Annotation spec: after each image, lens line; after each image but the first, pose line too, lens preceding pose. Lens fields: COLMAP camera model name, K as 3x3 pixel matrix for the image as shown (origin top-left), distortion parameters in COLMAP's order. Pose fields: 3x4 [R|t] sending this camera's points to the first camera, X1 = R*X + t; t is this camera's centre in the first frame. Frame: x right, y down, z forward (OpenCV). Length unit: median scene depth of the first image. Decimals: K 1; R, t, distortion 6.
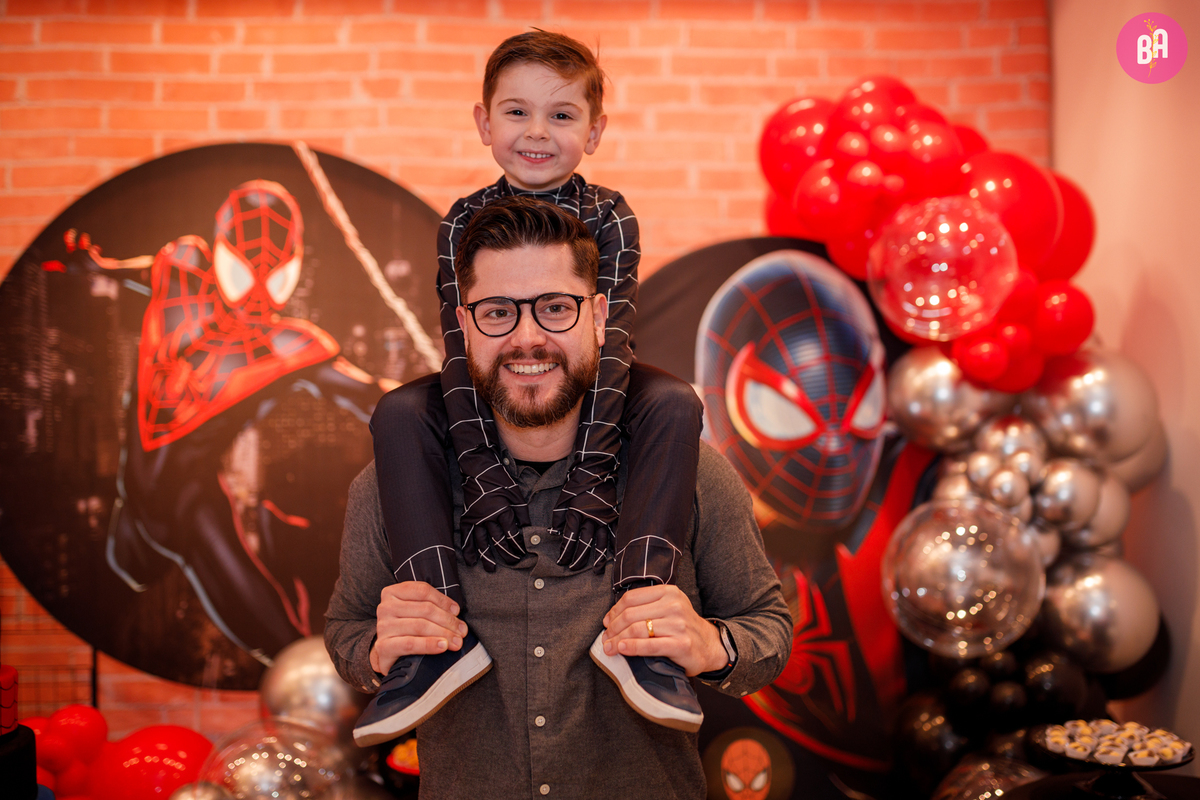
lens RADIAL K [[1216.2, 0, 635.4], [0, 1216.2, 394.8], [0, 0, 1]] dist [-0.080423, 0.152467]
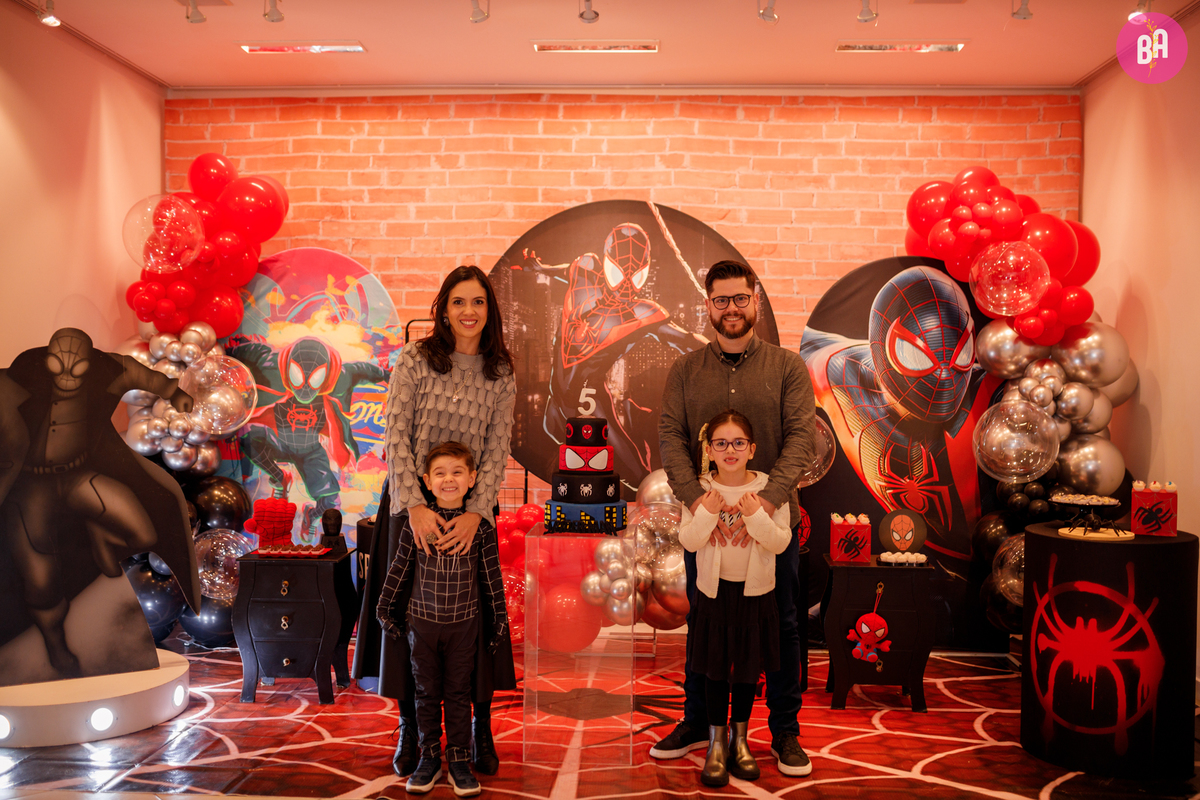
lens RADIAL K [[1144.0, 0, 602.9], [0, 1144.0, 396.8], [0, 0, 1]] dist [-0.075645, 0.121137]
pose [[0.995583, 0.023566, -0.090881, -0.188080], [-0.021028, 0.999364, 0.028786, 0.037457], [0.091501, -0.026748, 0.995446, -0.729052]]
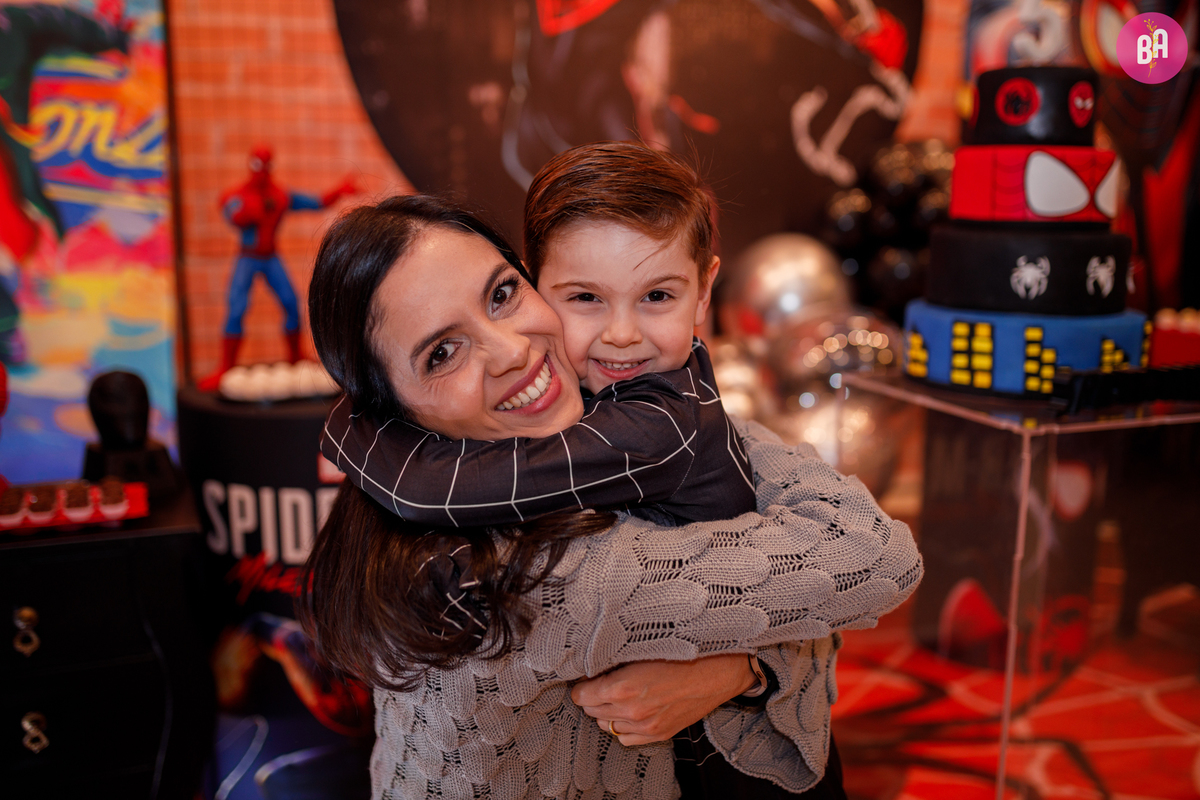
lens RADIAL K [[1161.1, 0, 605.9], [0, 1161.1, 398.0], [0, 0, 1]] dist [-0.081454, 0.131834]
pose [[0.948335, -0.039129, 0.314850, -0.634450], [-0.022602, 0.981512, 0.190060, 0.144455], [-0.316466, -0.187357, 0.929918, 0.173936]]
